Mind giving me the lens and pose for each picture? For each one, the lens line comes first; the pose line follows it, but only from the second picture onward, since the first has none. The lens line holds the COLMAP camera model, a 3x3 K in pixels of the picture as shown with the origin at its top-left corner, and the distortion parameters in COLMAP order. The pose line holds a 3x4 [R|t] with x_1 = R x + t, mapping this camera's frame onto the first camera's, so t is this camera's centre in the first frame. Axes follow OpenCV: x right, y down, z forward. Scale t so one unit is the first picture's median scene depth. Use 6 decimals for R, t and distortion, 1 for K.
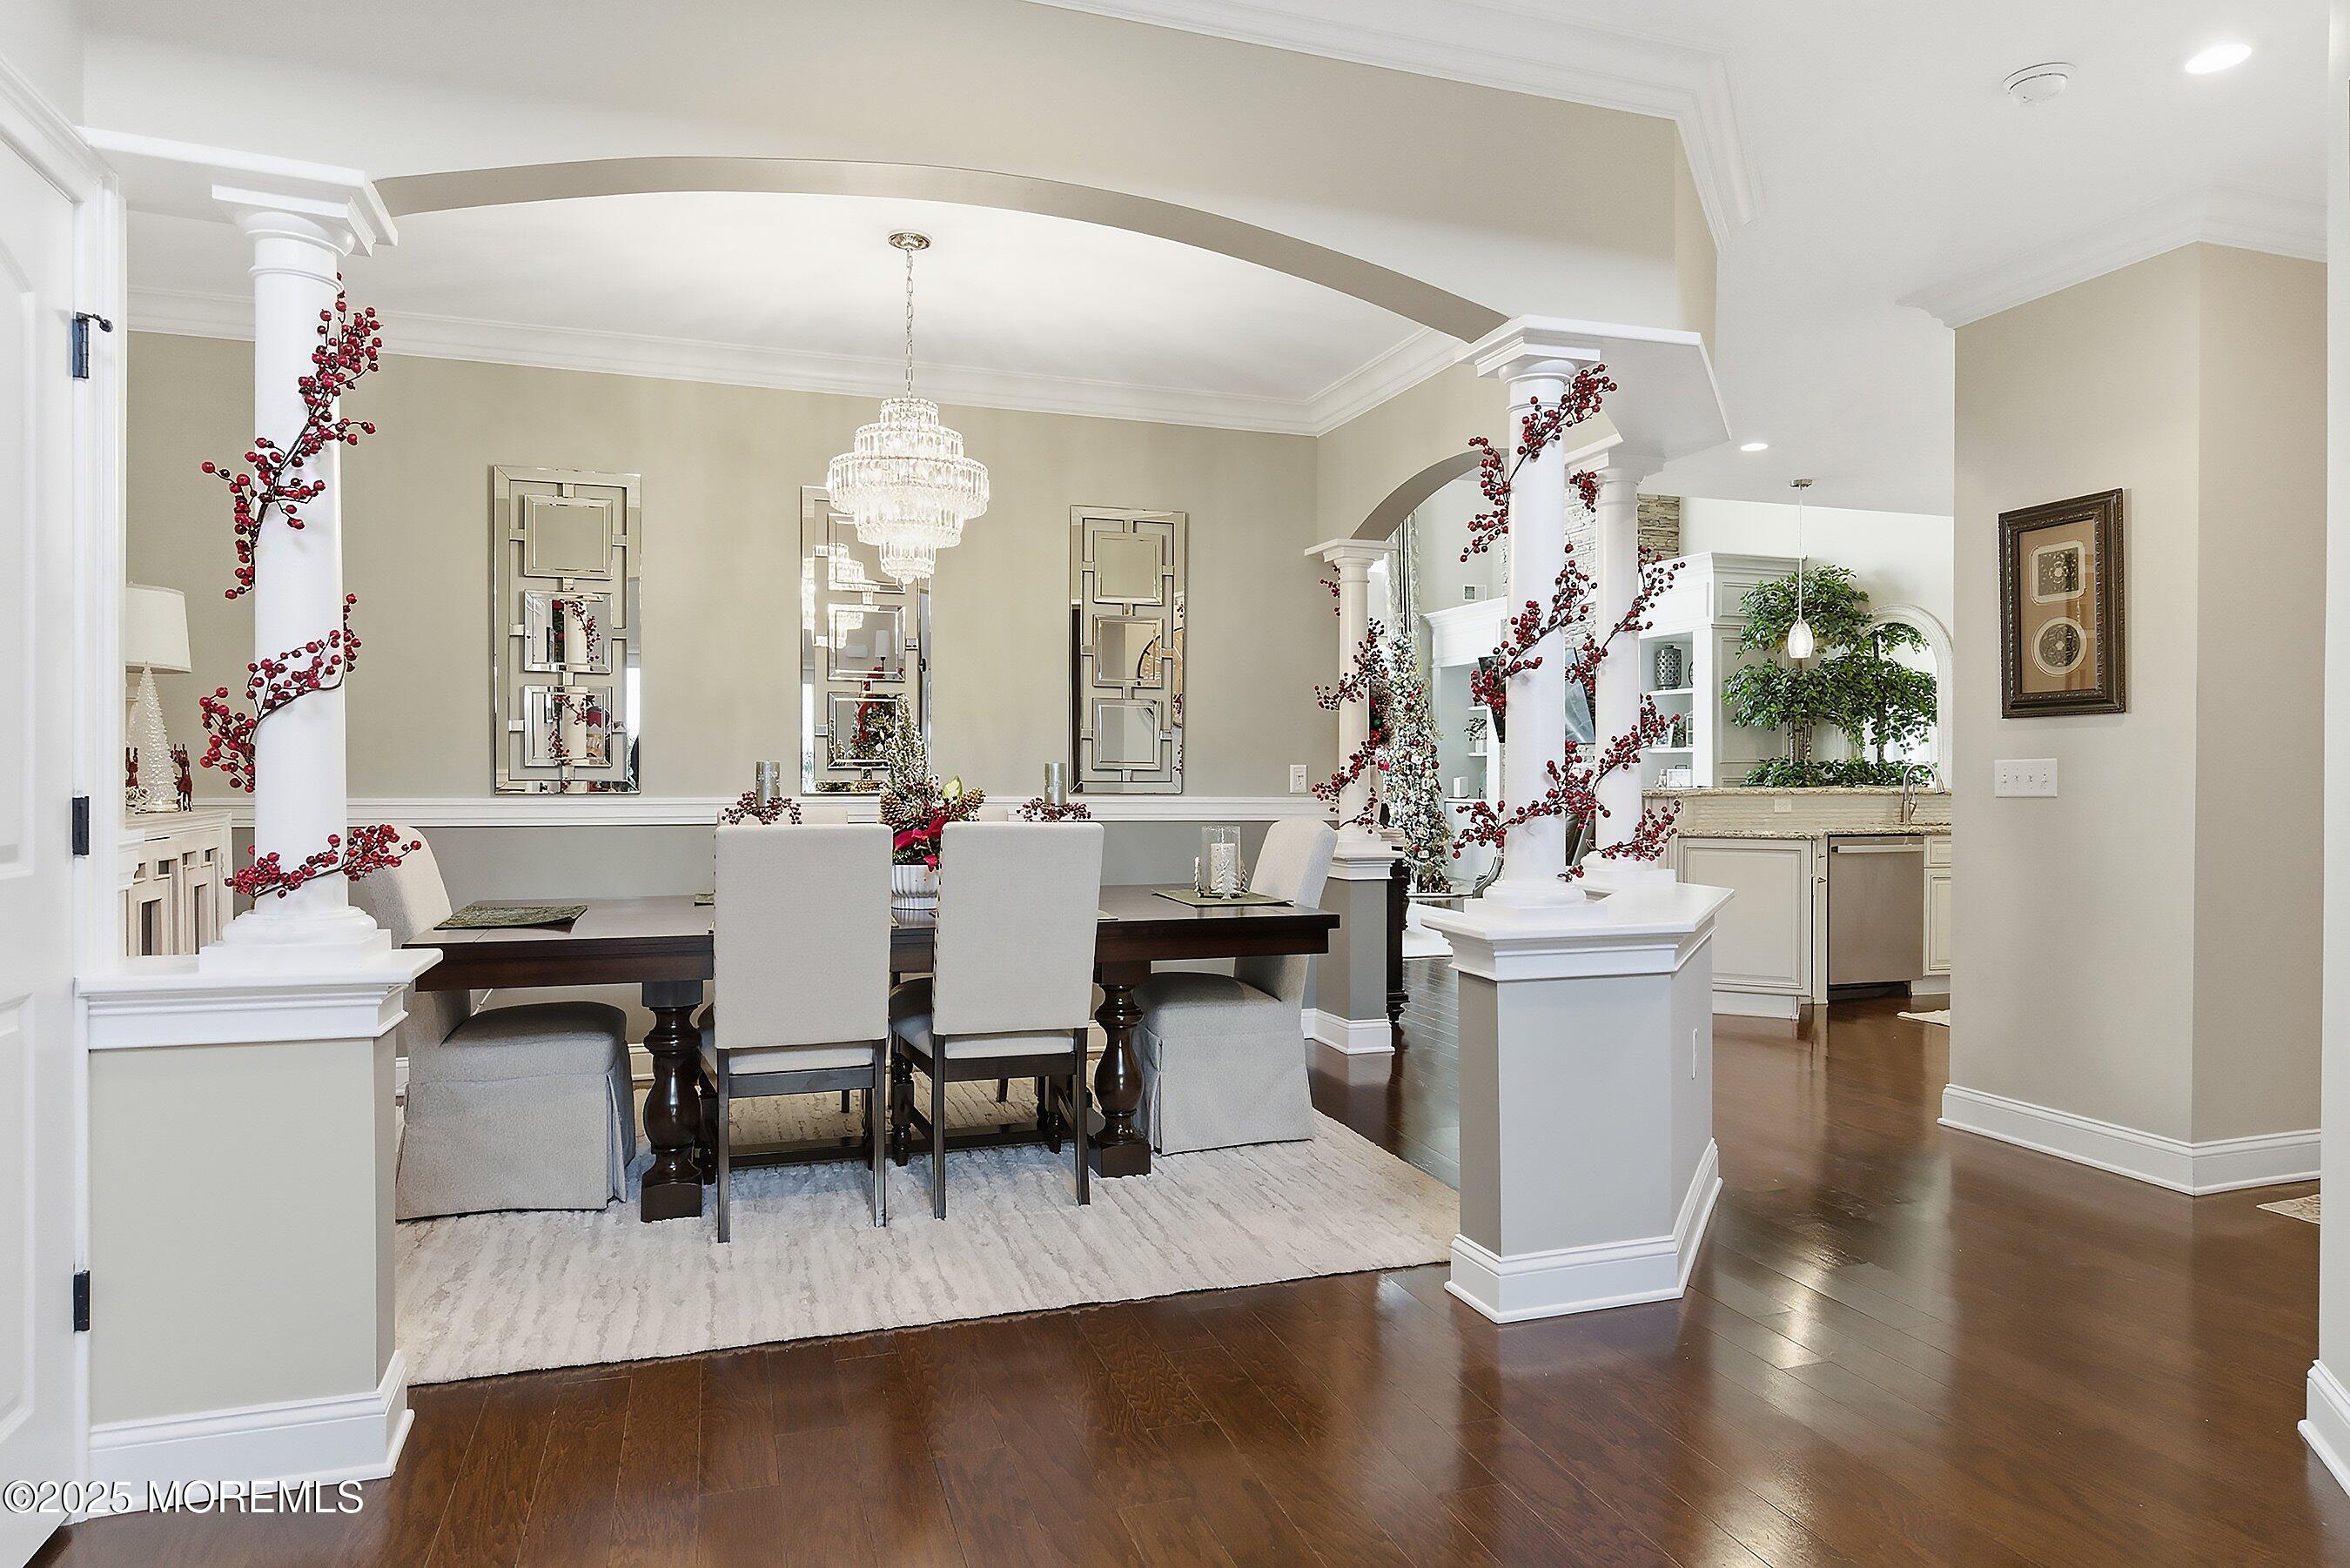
lens RADIAL K [[1328.2, 0, 1175.0], [0, 1328.2, 784.0], [0, 0, 1]] dist [-0.000521, -0.000147]
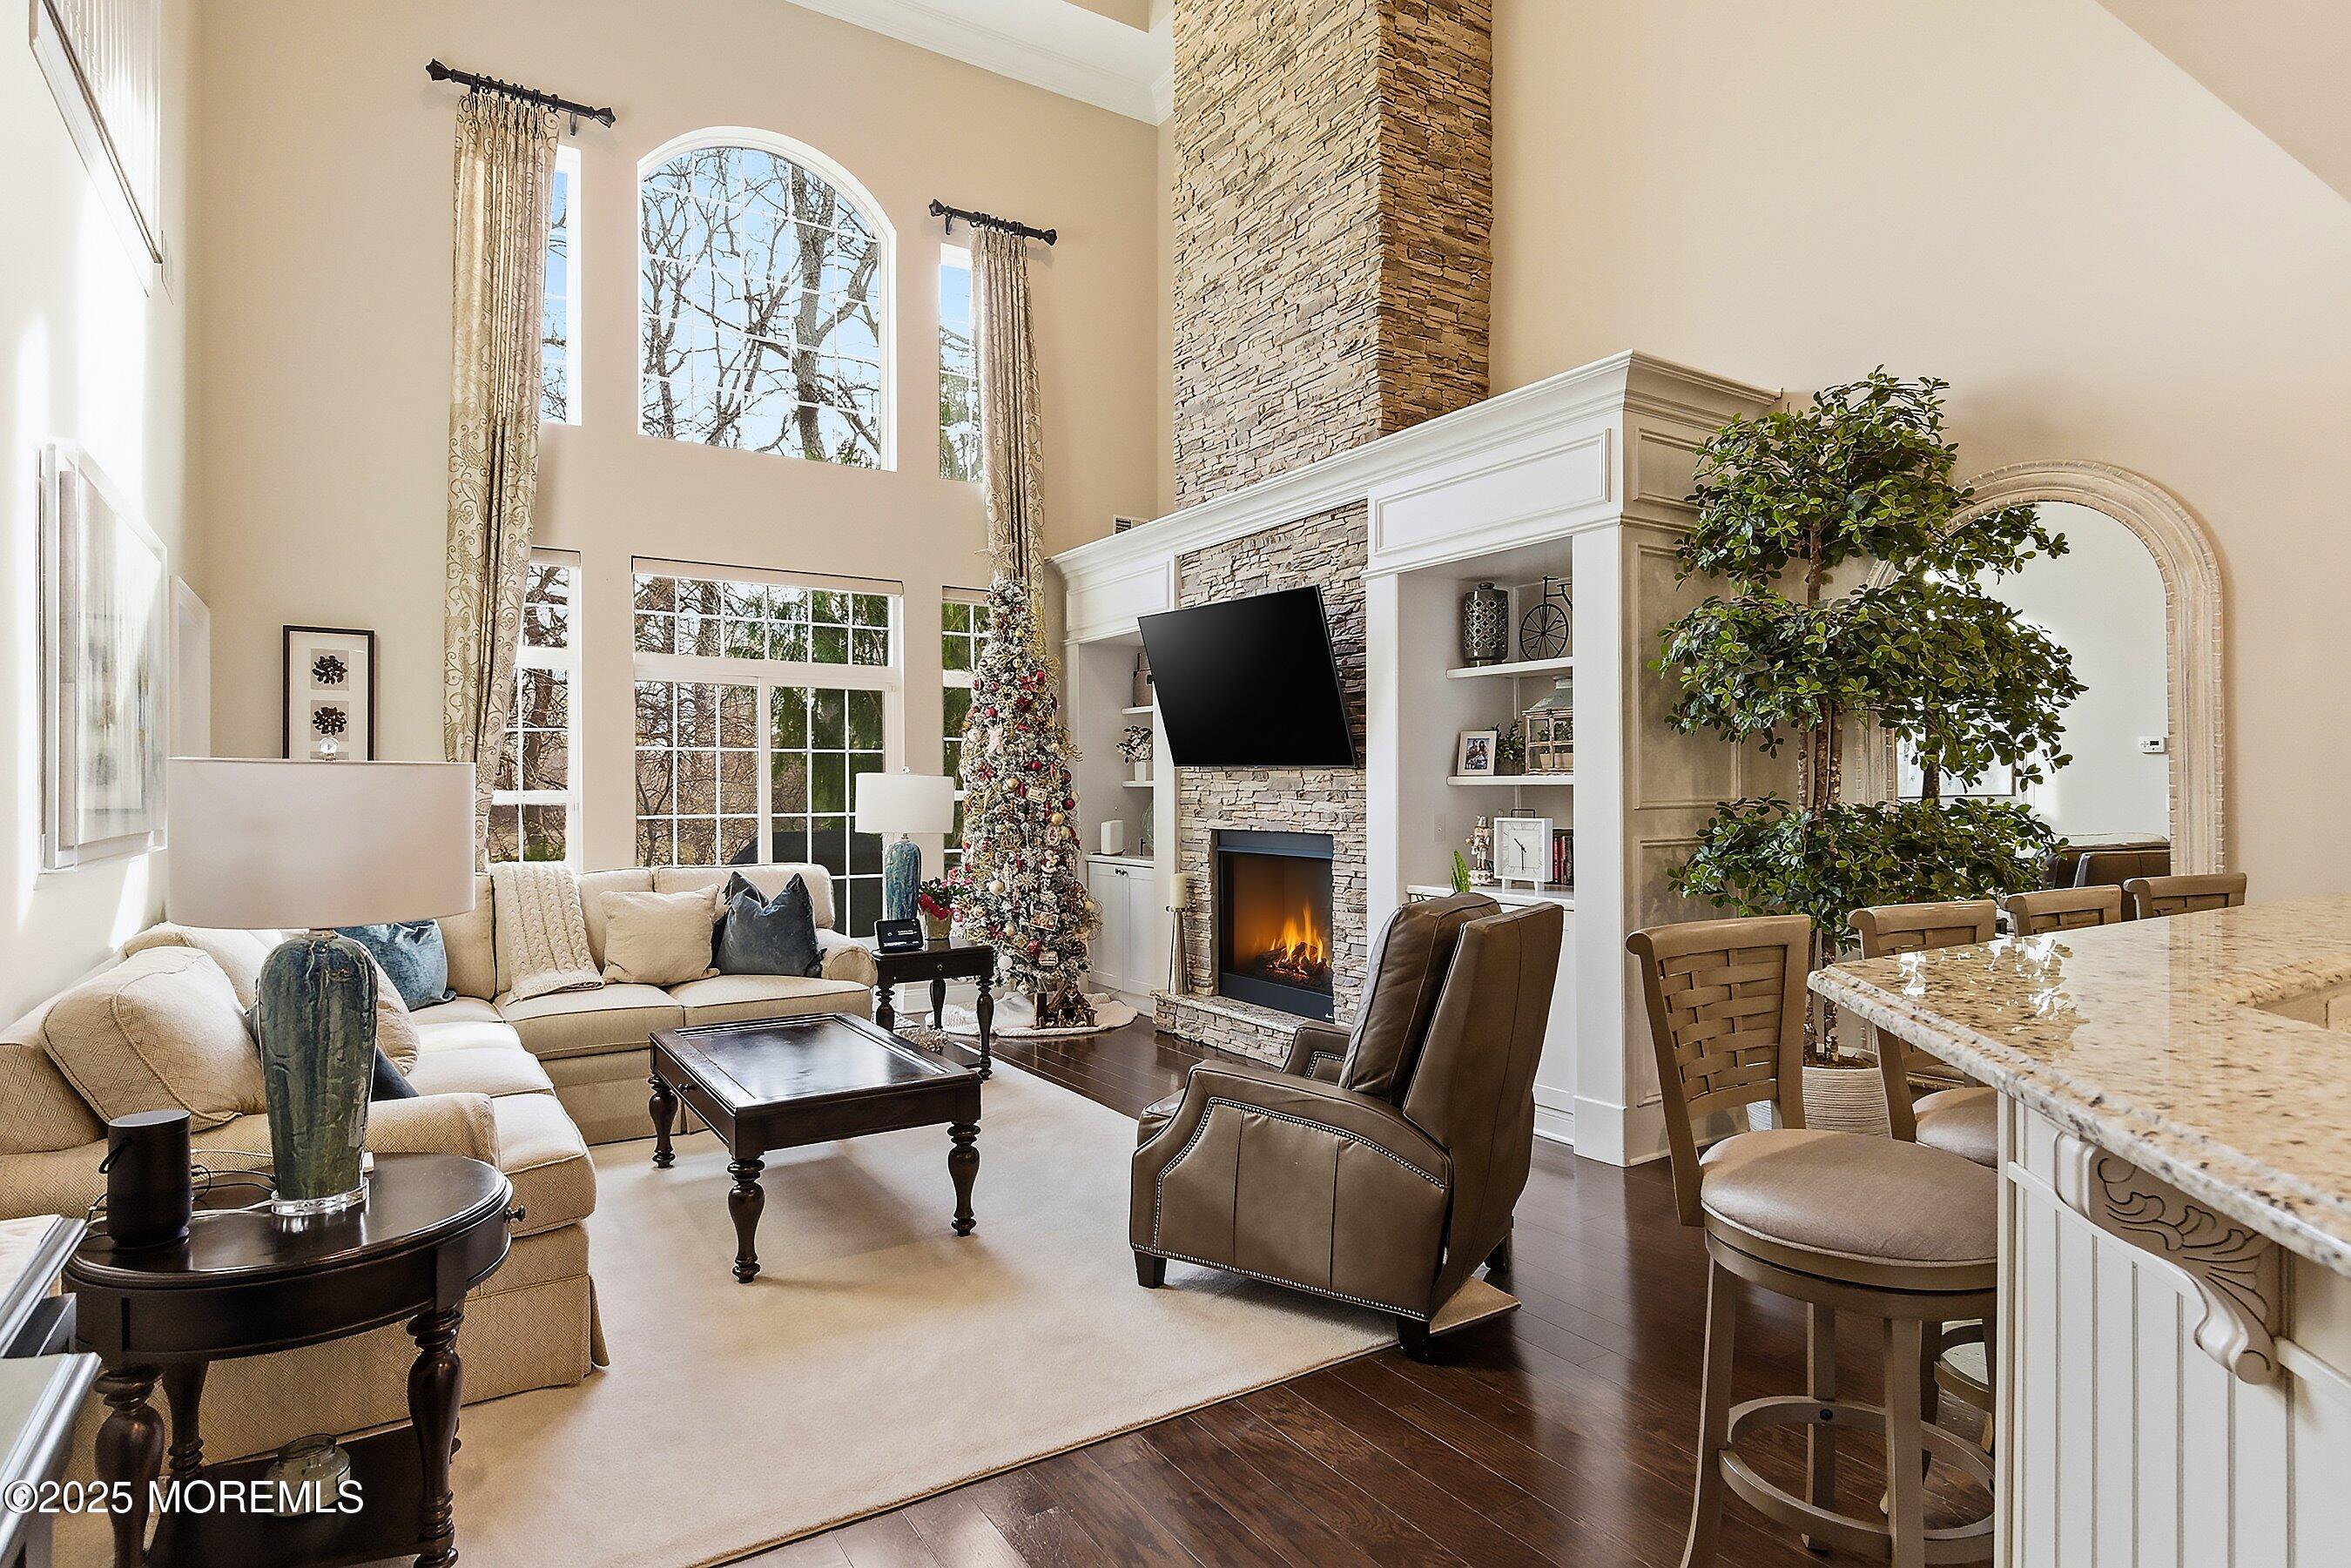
lens RADIAL K [[1234.6, 0, 1175.5], [0, 1234.6, 784.0], [0, 0, 1]] dist [0.043649, -0.037683]
pose [[0.967100, -0.003452, 0.254375, 0.103924], [0.007389, 0.999867, -0.014521, -0.014816], [-0.254291, 0.015923, 0.966997, 0.464322]]
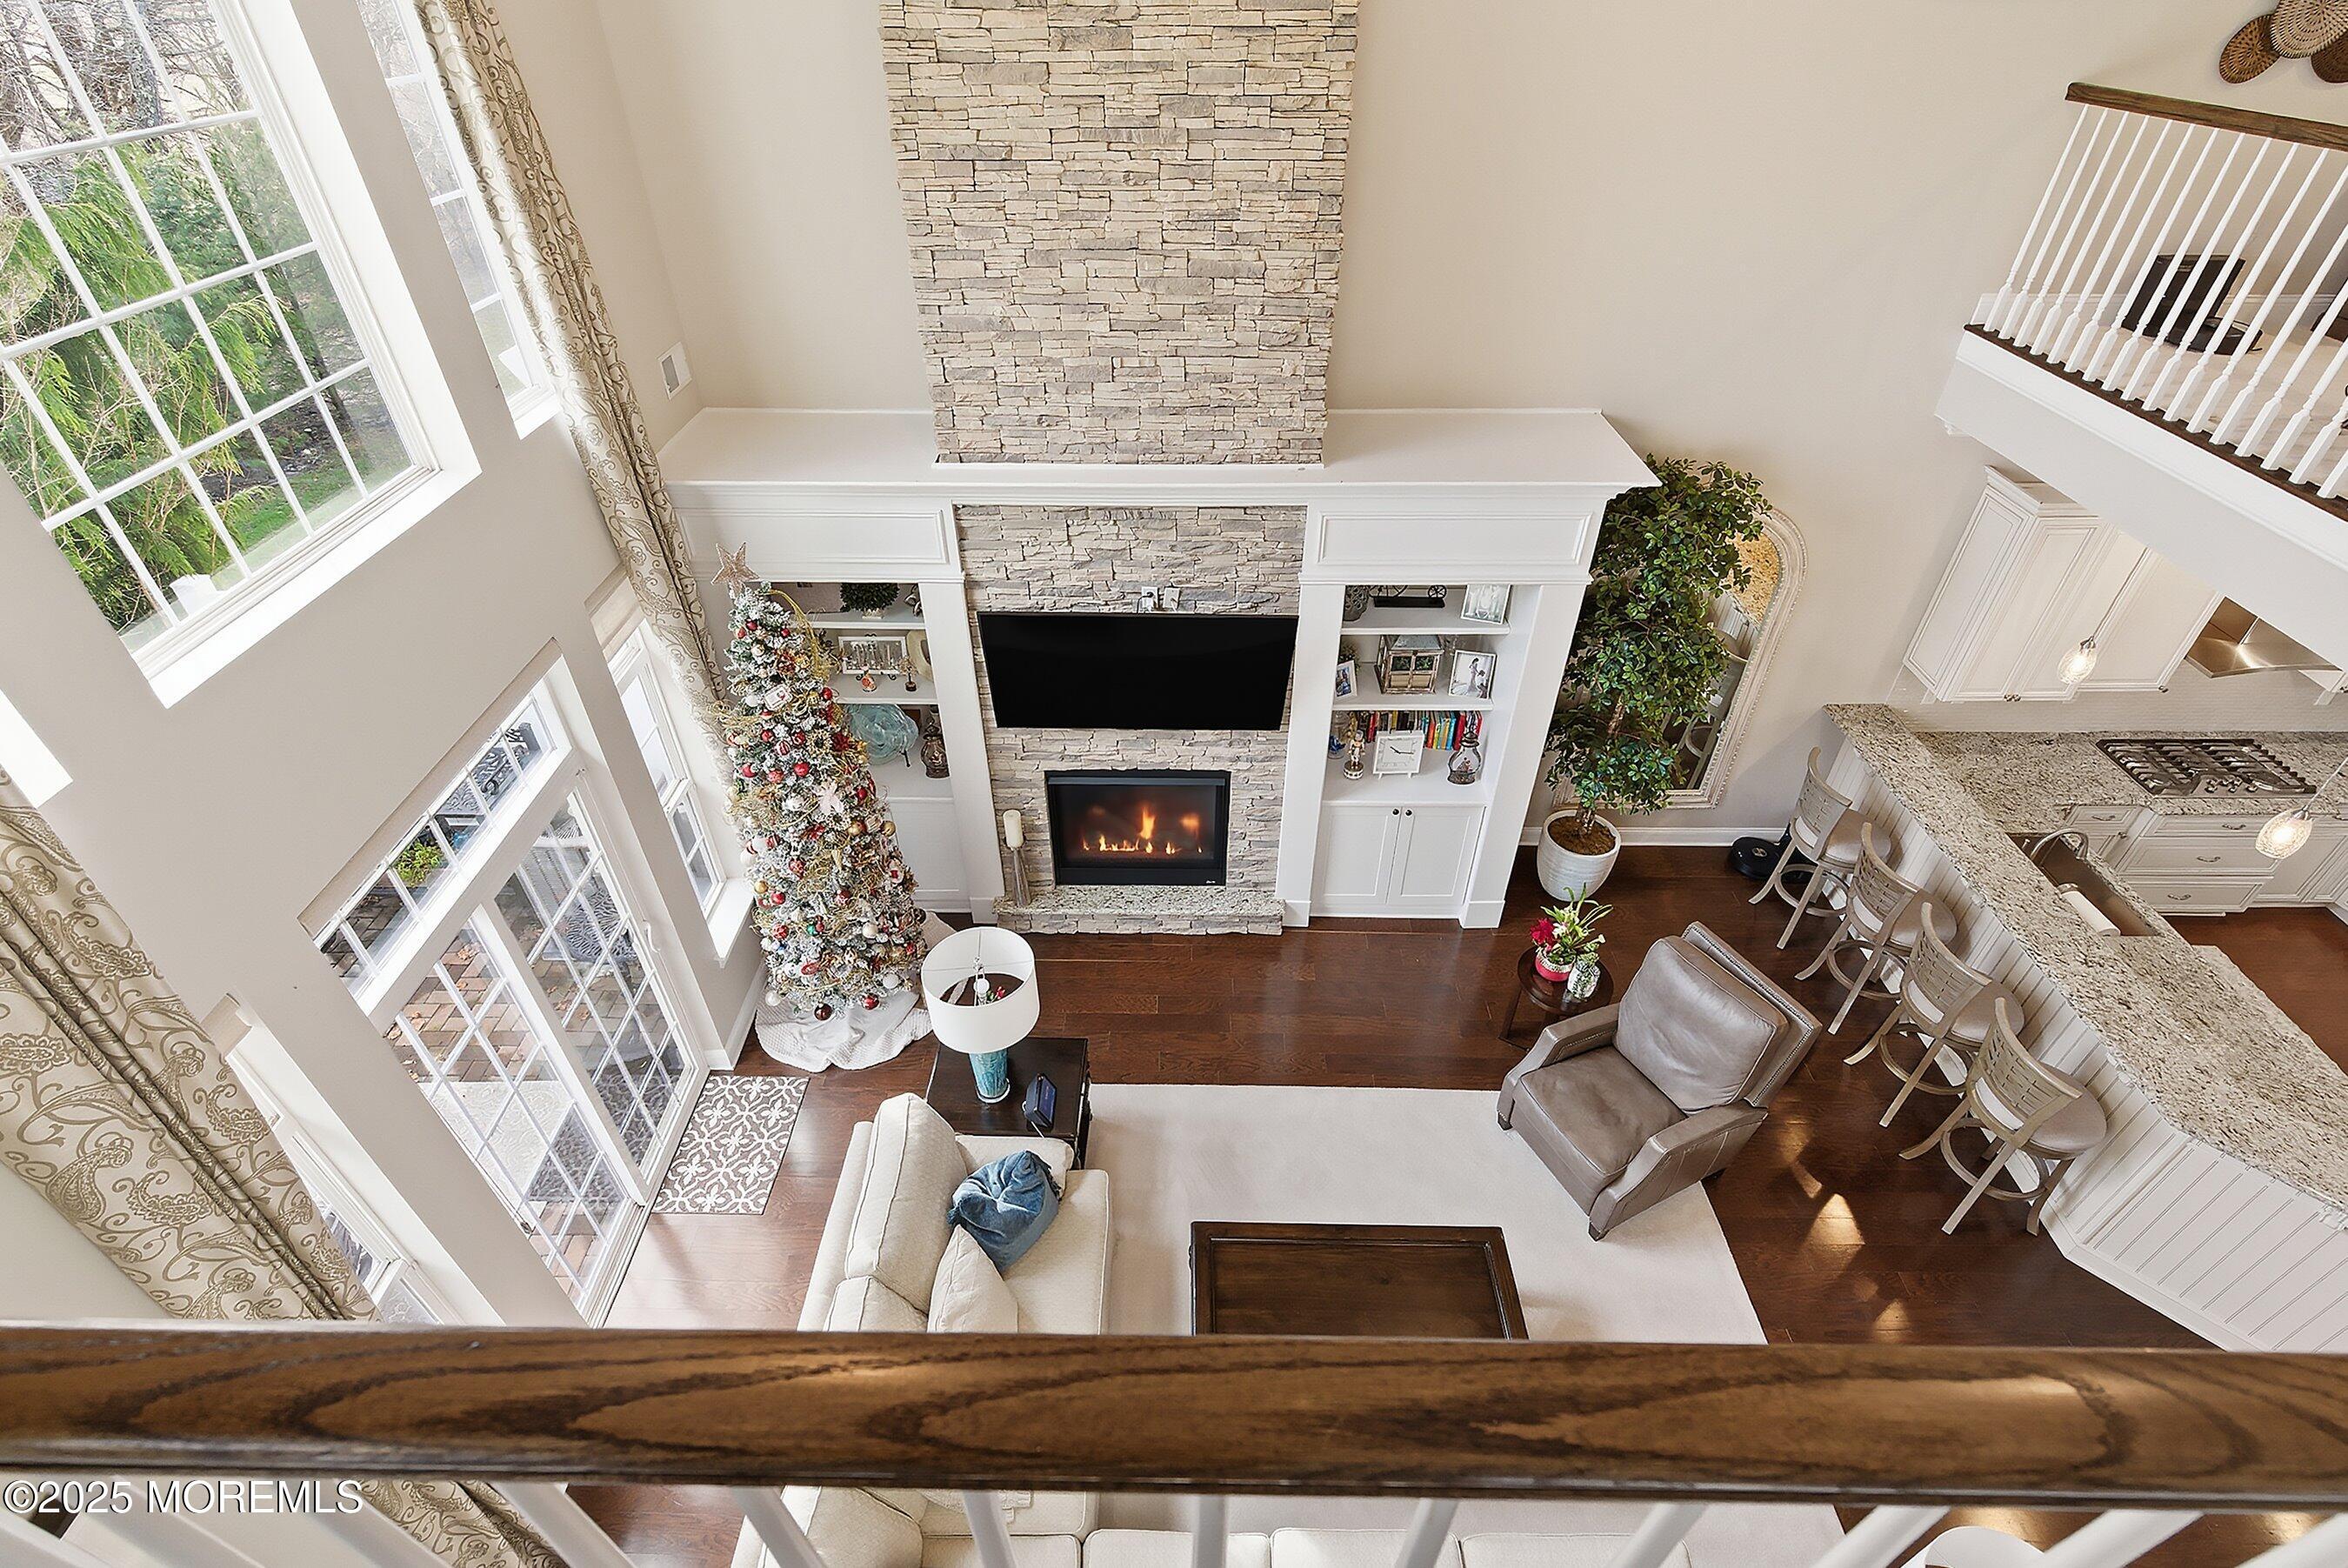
lens RADIAL K [[1074.8, 0, 1161.5], [0, 1074.8, 780.0], [0, 0, 1]] dist [-0.001700, -0.000444]
pose [[0.328916, -0.584769, 0.741525, -0.070117], [0.013252, 0.787996, 0.615538, -0.275144], [-0.944266, -0.192634, 0.266933, 0.789710]]
